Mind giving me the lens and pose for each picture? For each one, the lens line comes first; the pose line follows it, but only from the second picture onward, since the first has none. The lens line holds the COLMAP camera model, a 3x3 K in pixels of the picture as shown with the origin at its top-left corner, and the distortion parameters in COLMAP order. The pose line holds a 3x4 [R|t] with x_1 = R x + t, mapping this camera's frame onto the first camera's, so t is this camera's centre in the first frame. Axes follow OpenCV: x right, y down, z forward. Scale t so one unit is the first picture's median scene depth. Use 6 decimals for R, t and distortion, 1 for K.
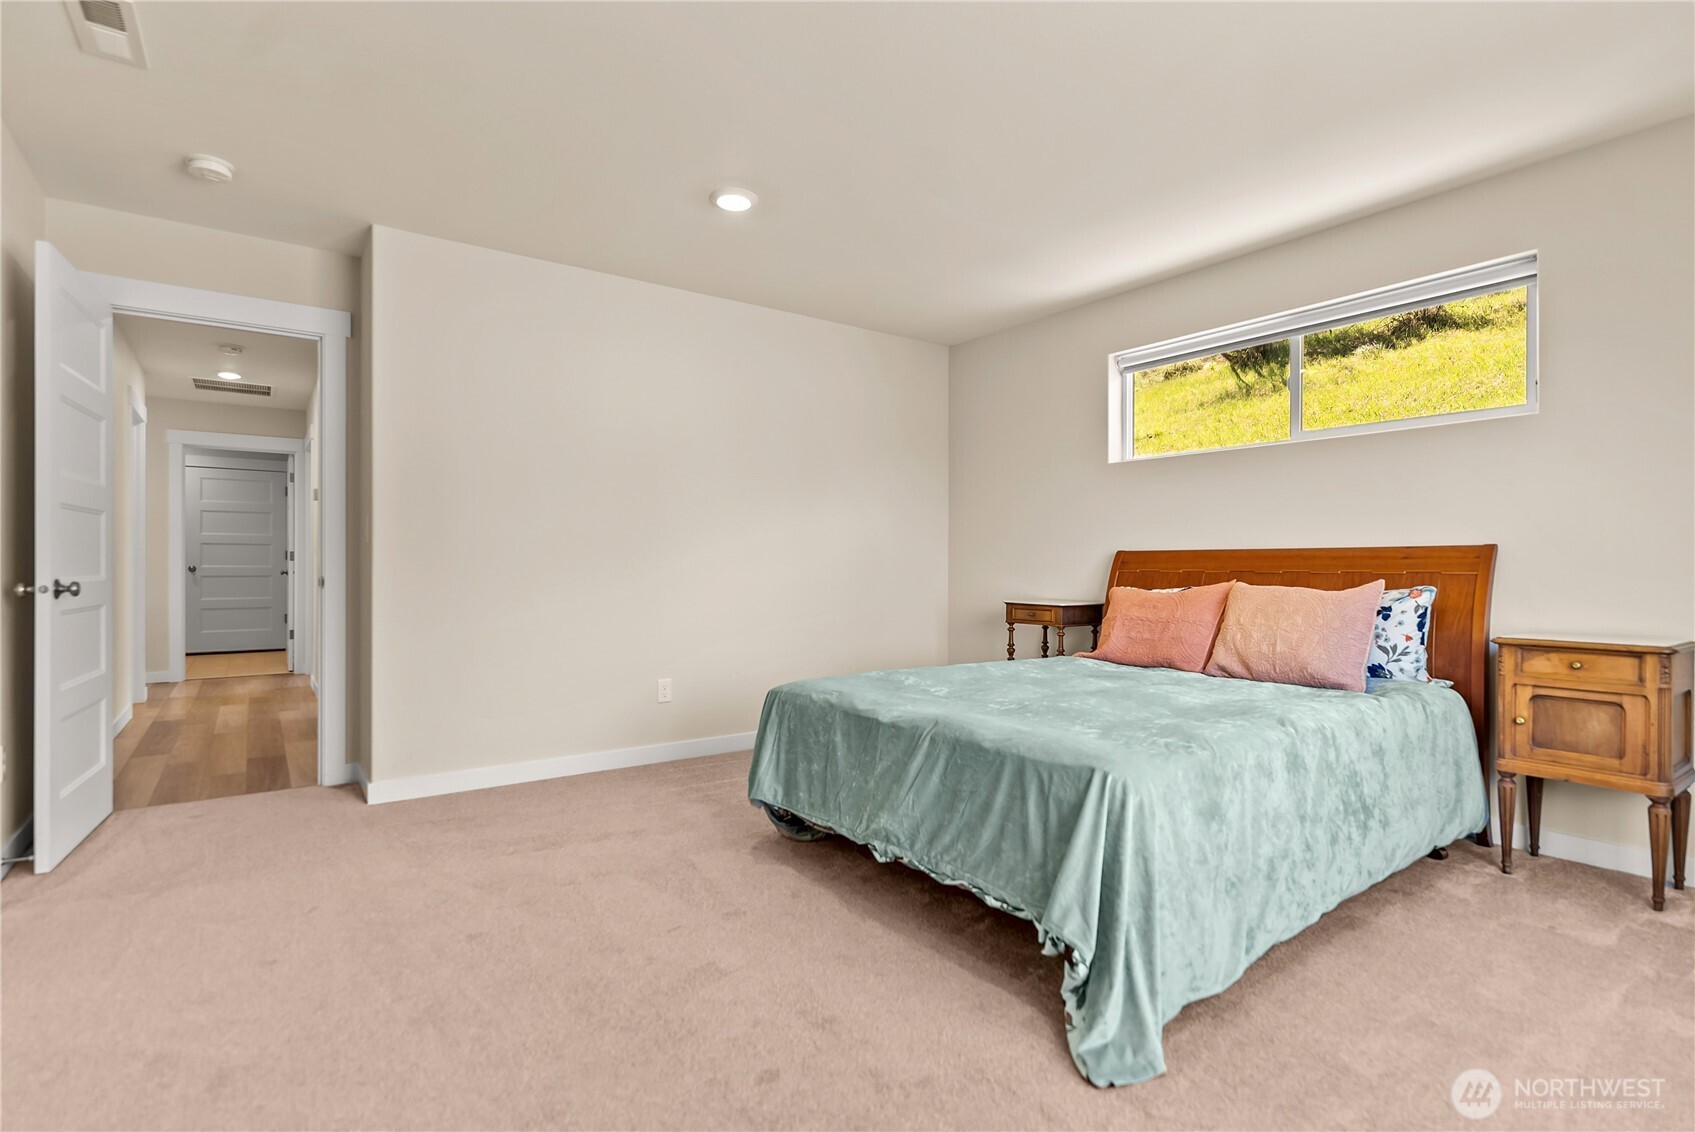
lens RADIAL K [[812.6, 0, 853.5], [0, 812.6, 570.7], [0, 0, 1]] dist [-0.001997, 0.000146]
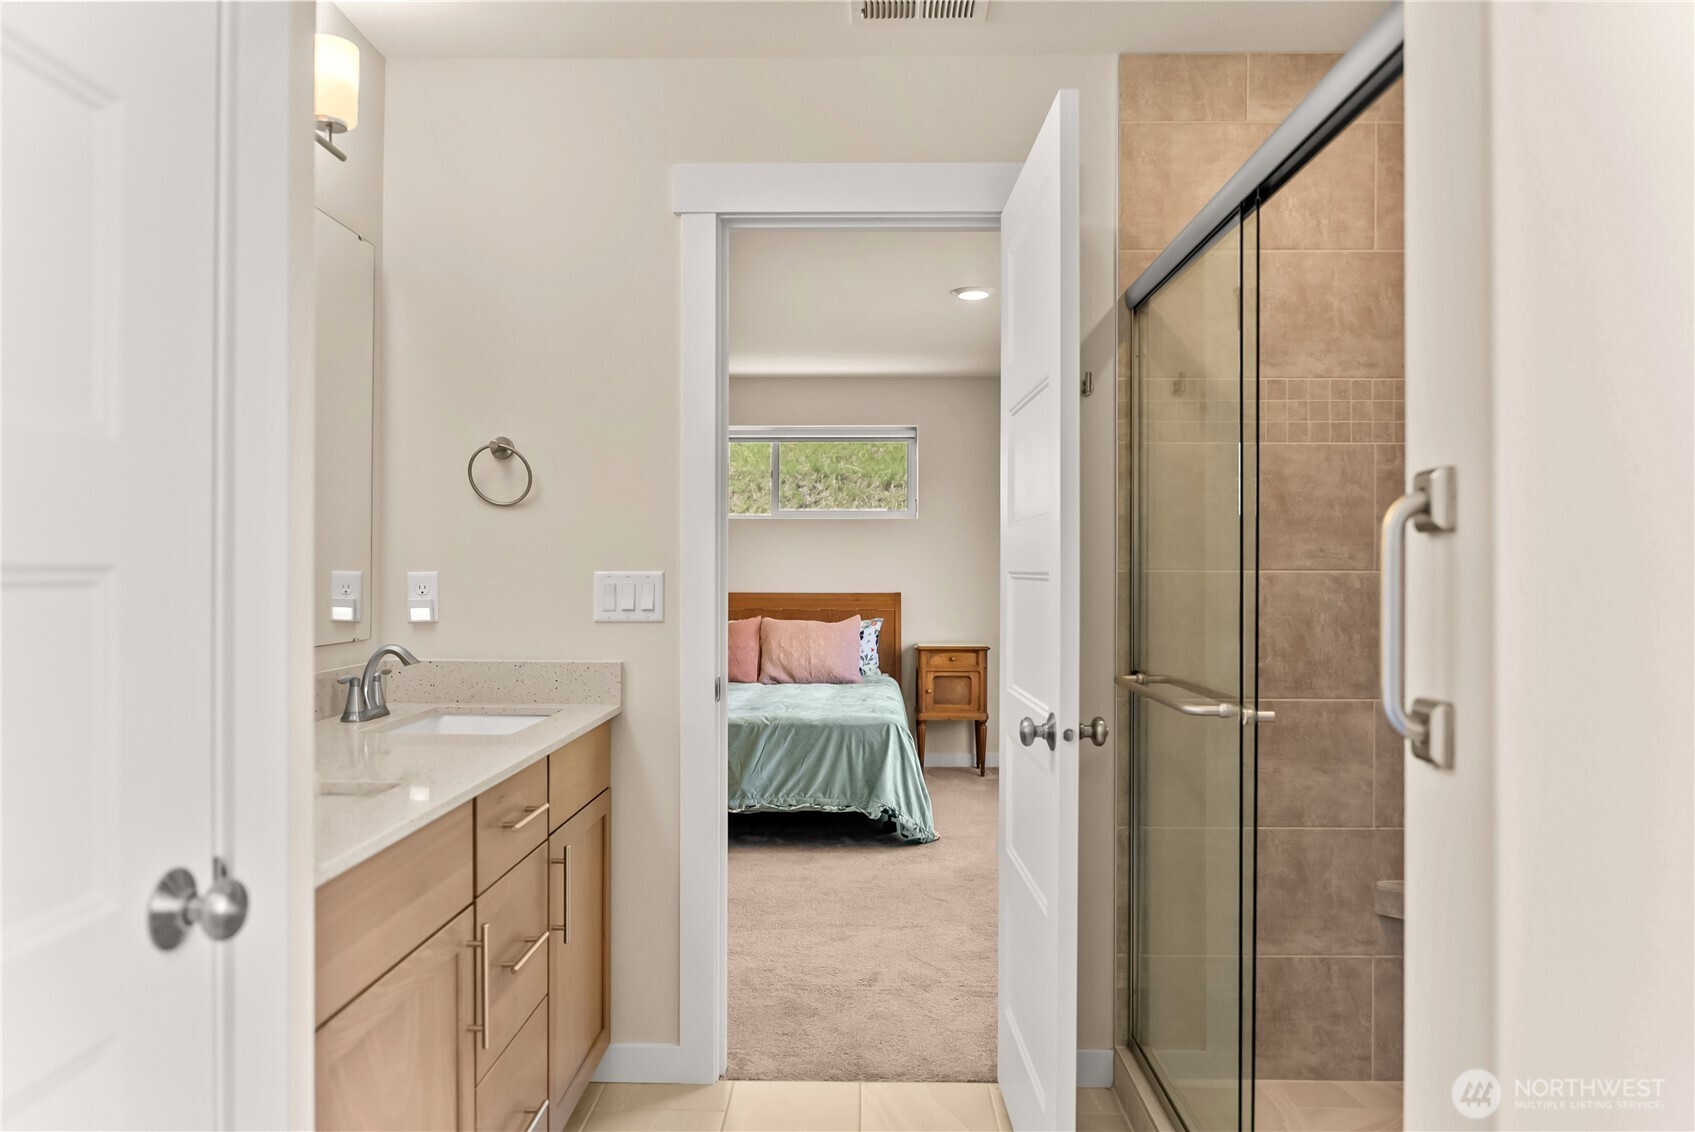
lens RADIAL K [[1163.9, 0, 845.0], [0, 1163.9, 572.7], [0, 0, 1]] dist [-0.004958, 0.001830]
pose [[0.602678, -0.004150, 0.797974, -1.247836], [0.001621, 0.999991, 0.003976, -0.083788], [-0.797983, -0.001103, 0.602679, -0.388697]]
